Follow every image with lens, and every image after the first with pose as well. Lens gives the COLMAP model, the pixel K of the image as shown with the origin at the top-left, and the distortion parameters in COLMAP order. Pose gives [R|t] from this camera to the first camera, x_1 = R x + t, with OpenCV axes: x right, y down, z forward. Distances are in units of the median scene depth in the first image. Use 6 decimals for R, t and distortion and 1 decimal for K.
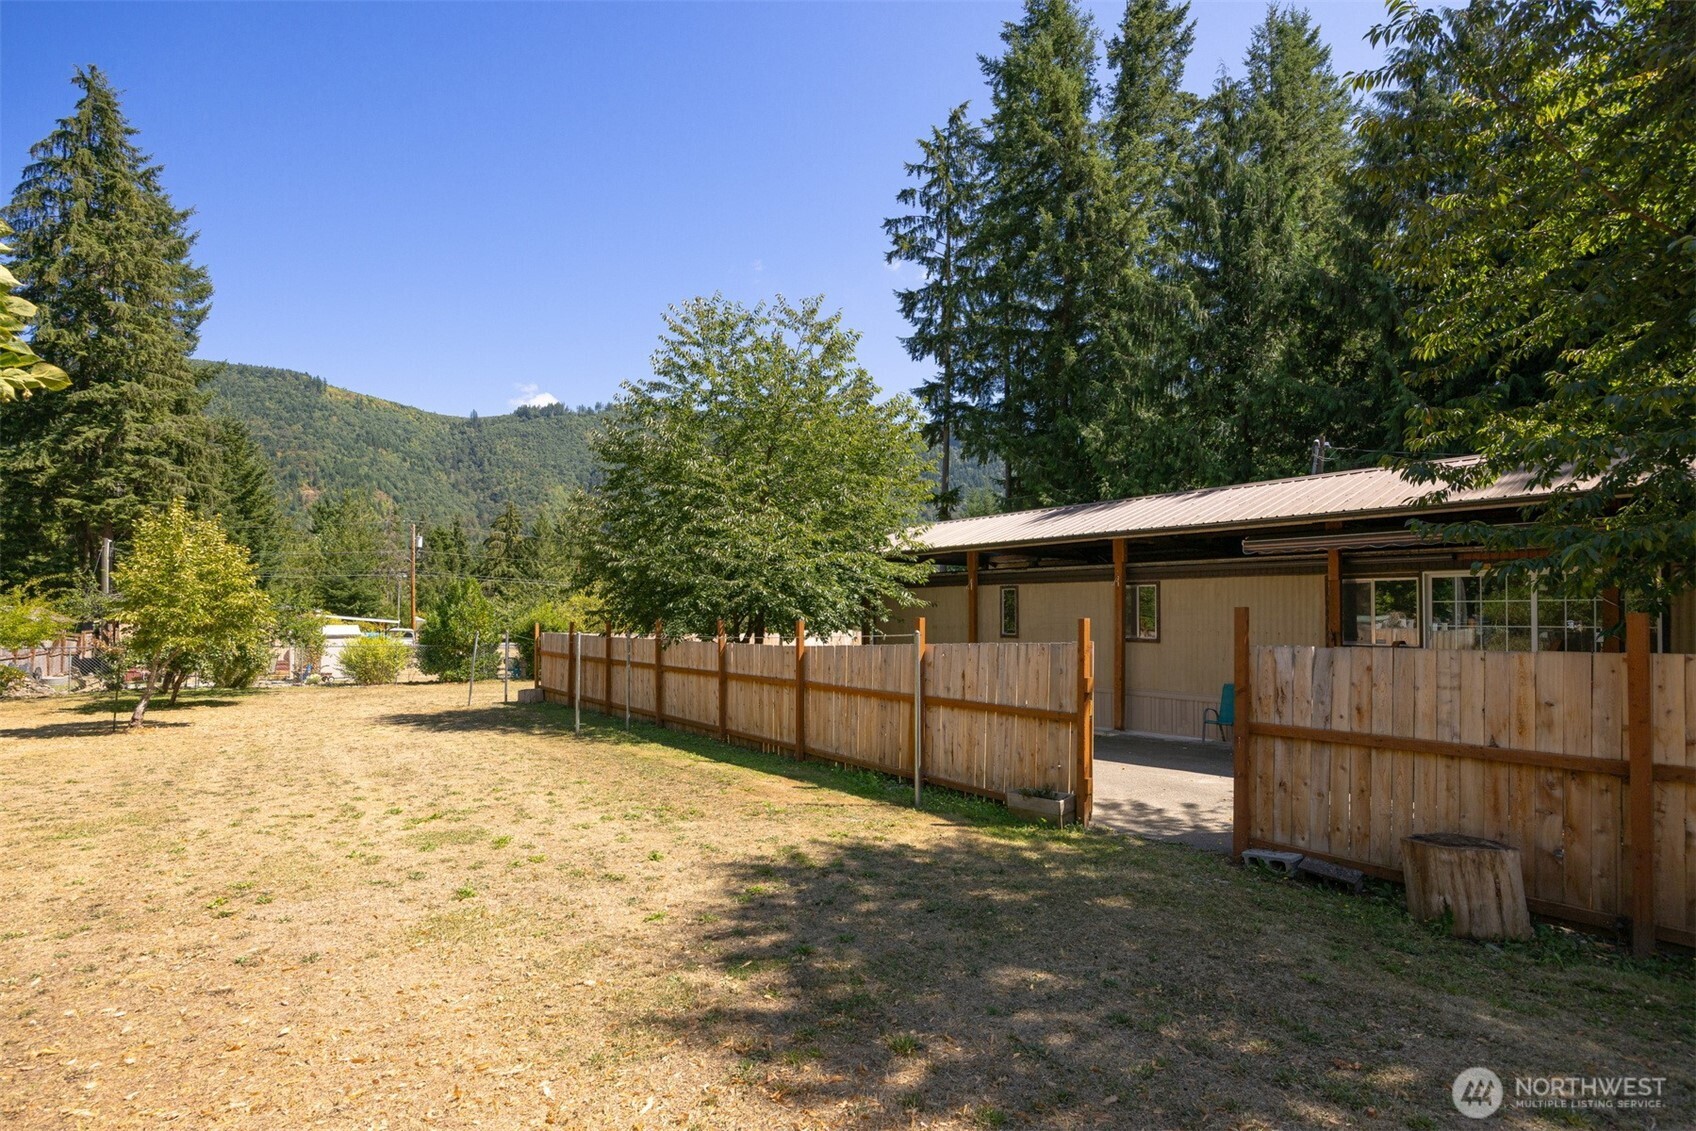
lens RADIAL K [[788.6, 0, 844.3], [0, 788.6, 608.7], [0, 0, 1]] dist [-0.029849, -0.000286]
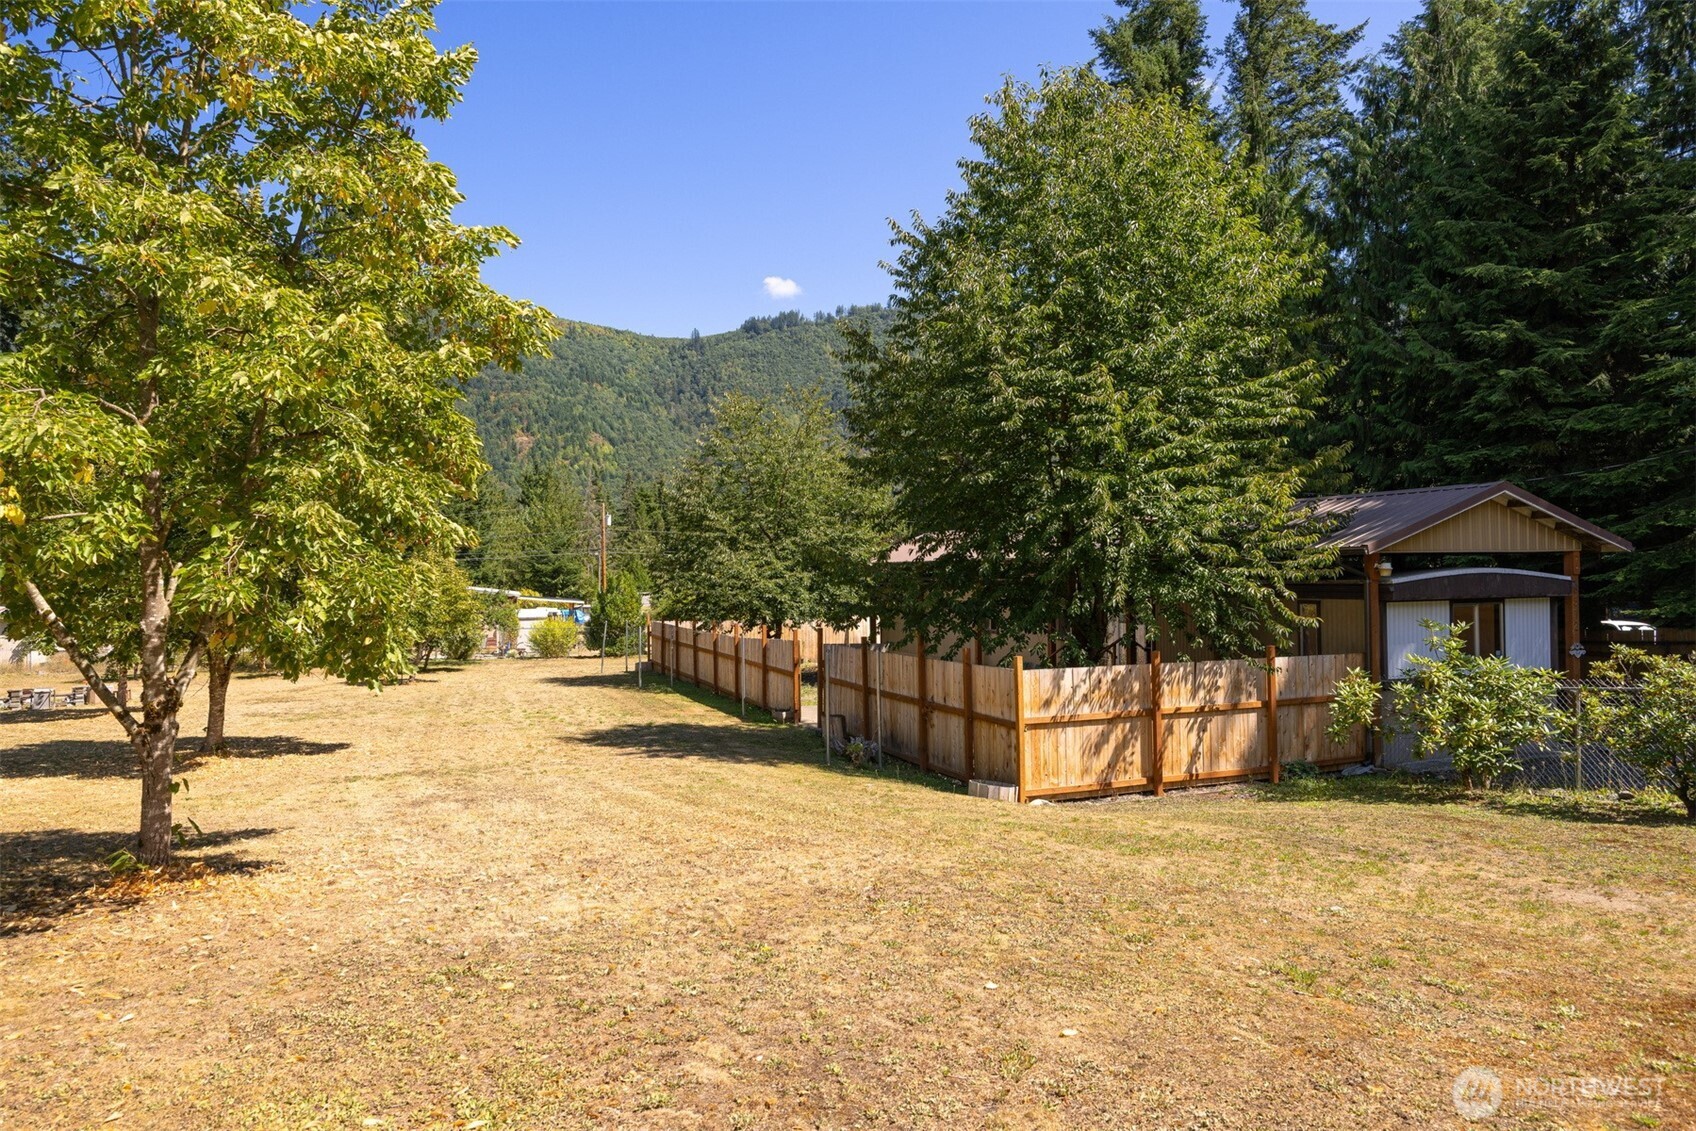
lens RADIAL K [[1045.7, 0, 848.0], [0, 1045.7, 565.5], [0, 0, 1]] dist [-0.056928, -0.000298]
pose [[0.954386, -0.017659, -0.298053, 0.235654], [0.018611, 0.999827, 0.000359, -0.029370], [0.297995, -0.005890, 0.954549, -0.308268]]
